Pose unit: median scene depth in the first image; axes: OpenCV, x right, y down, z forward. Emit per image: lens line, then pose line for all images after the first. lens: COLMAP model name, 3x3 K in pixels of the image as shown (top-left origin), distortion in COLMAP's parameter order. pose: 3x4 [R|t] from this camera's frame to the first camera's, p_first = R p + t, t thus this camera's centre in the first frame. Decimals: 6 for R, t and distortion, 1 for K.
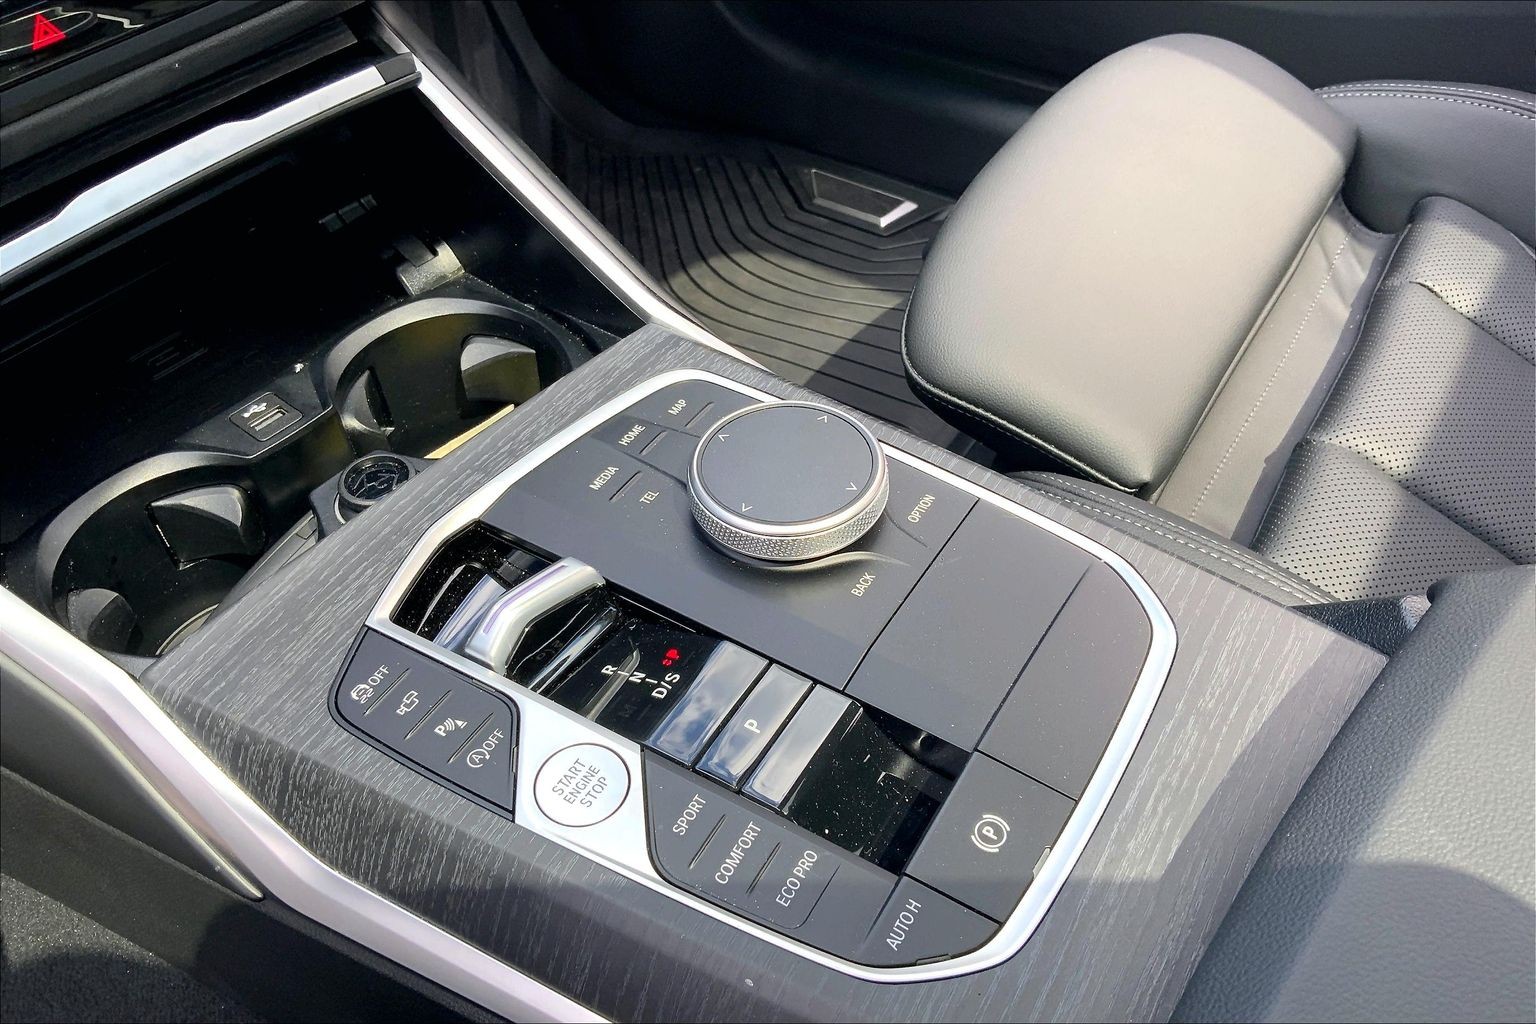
lens RADIAL K [[1266.3, 0, 768.0], [0, 1266.3, 512.0], [0, 0, 1]] dist [0.037333, -0.090241]
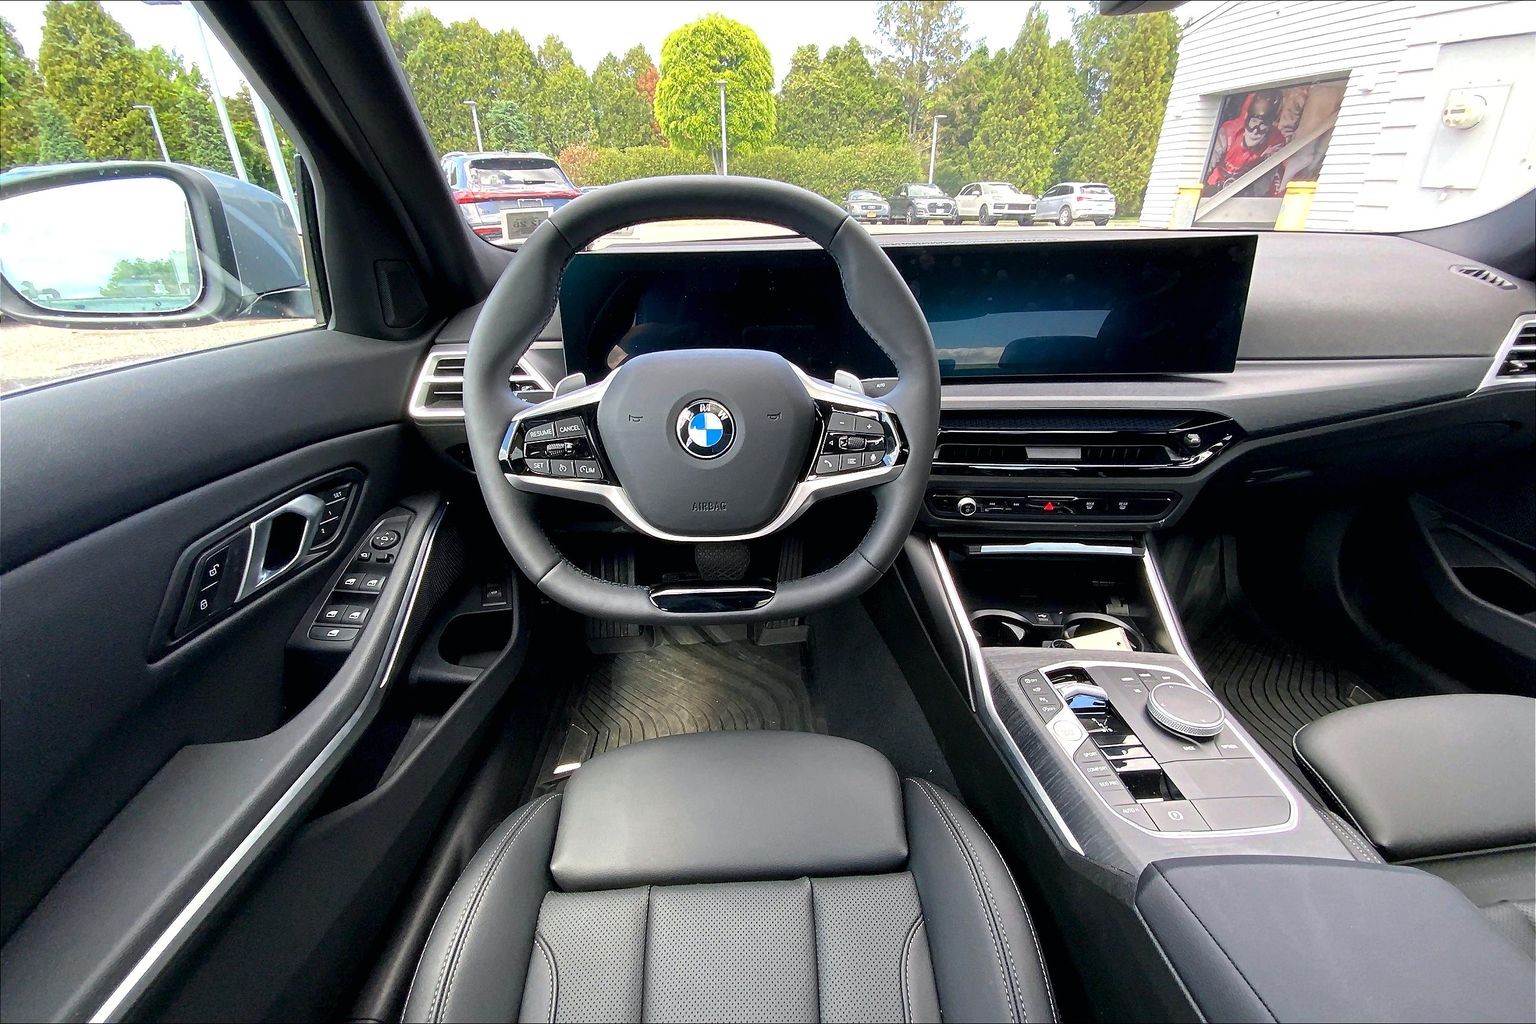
lens RADIAL K [[610.0, 0, 778.6], [0, 610.0, 509.7], [0, 0, 1]] dist [0.012831, -0.016357]
pose [[0.566182, 0.355520, -0.743669, 0.283518], [-0.582411, 0.810983, -0.055710, 0.173286], [0.583297, 0.464663, 0.666223, -0.577268]]
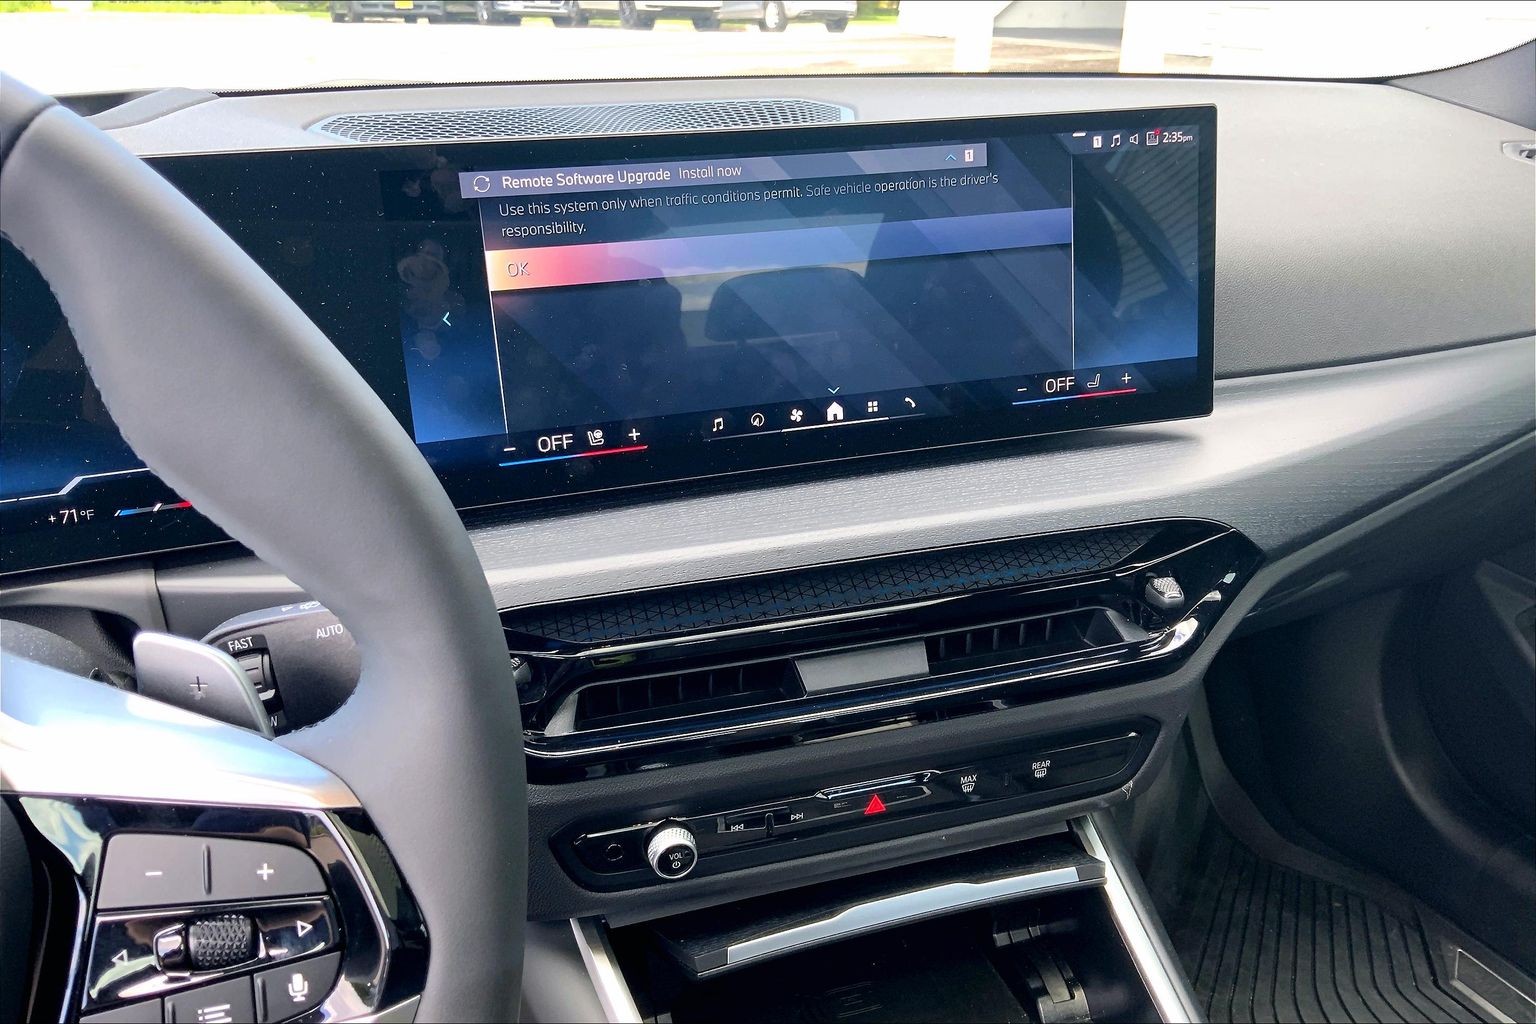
lens RADIAL K [[1266.3, 0, 768.0], [0, 1266.3, 512.0], [0, 0, 1]] dist [0.037333, -0.090241]
pose [[0.840003, 0.211500, -0.499662, 0.009812], [-0.395637, 0.868954, -0.297306, -0.127006], [0.371303, 0.447423, 0.813601, -0.331920]]
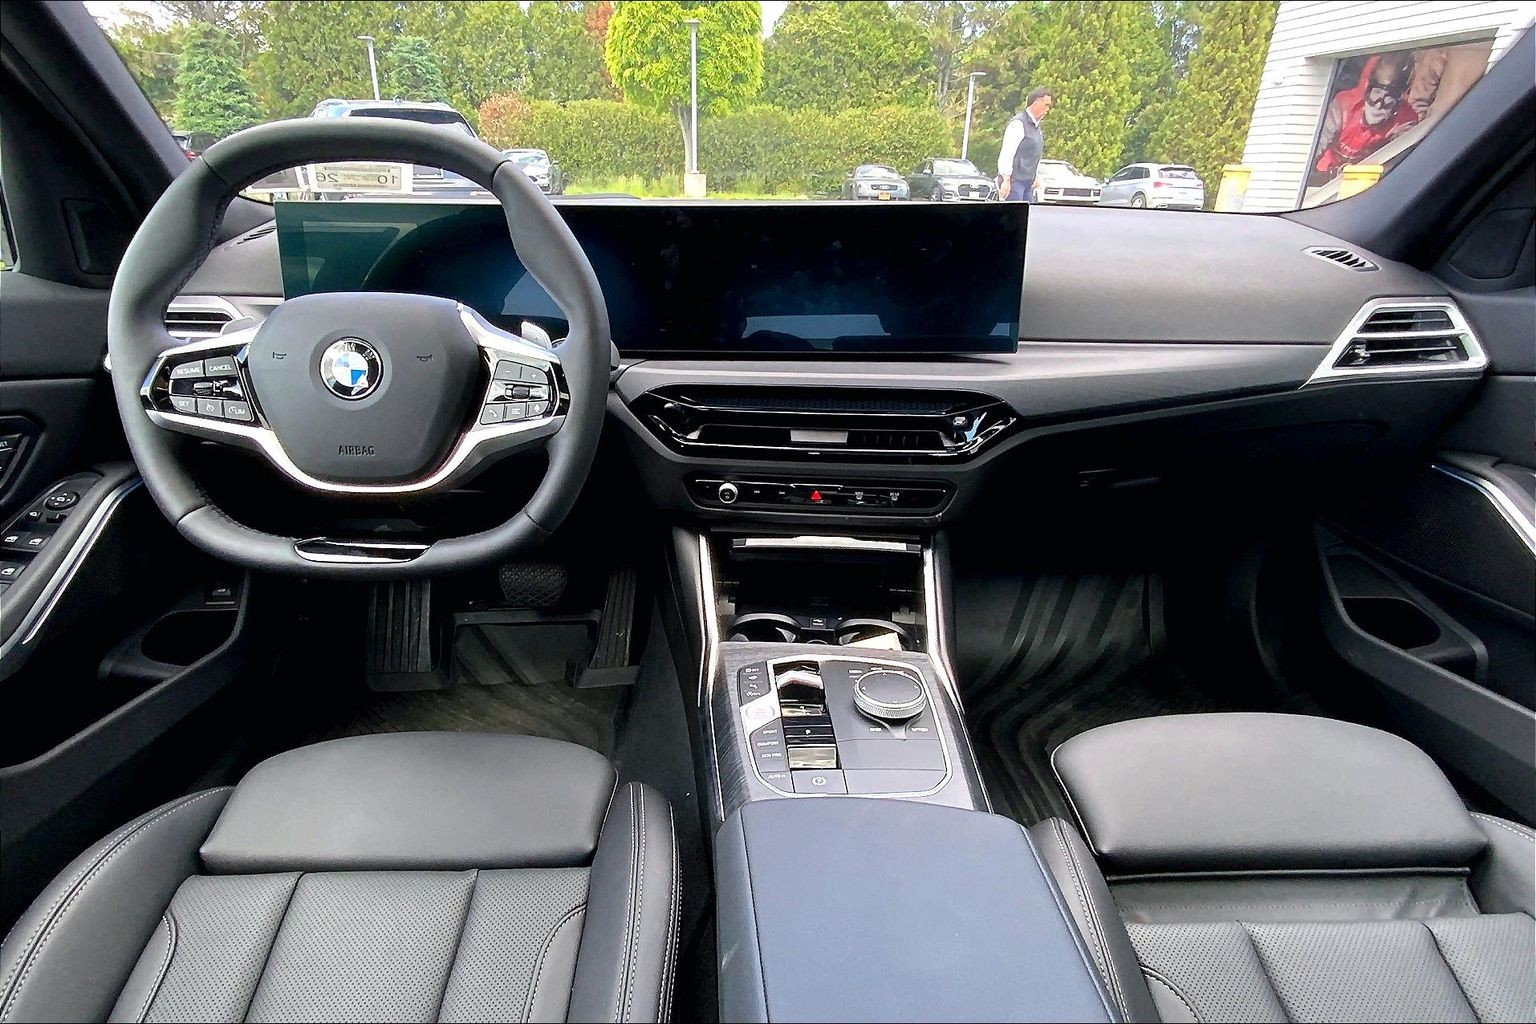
lens RADIAL K [[827.7, 0, 763.5], [0, 827.7, 545.9], [0, 0, 1]] dist [-0.006454, -0.003690]
pose [[0.557713, 0.338062, -0.758070, 0.850016], [-0.606354, 0.789624, -0.093962, 0.036905], [0.566825, 0.512063, 0.645369, -0.392340]]
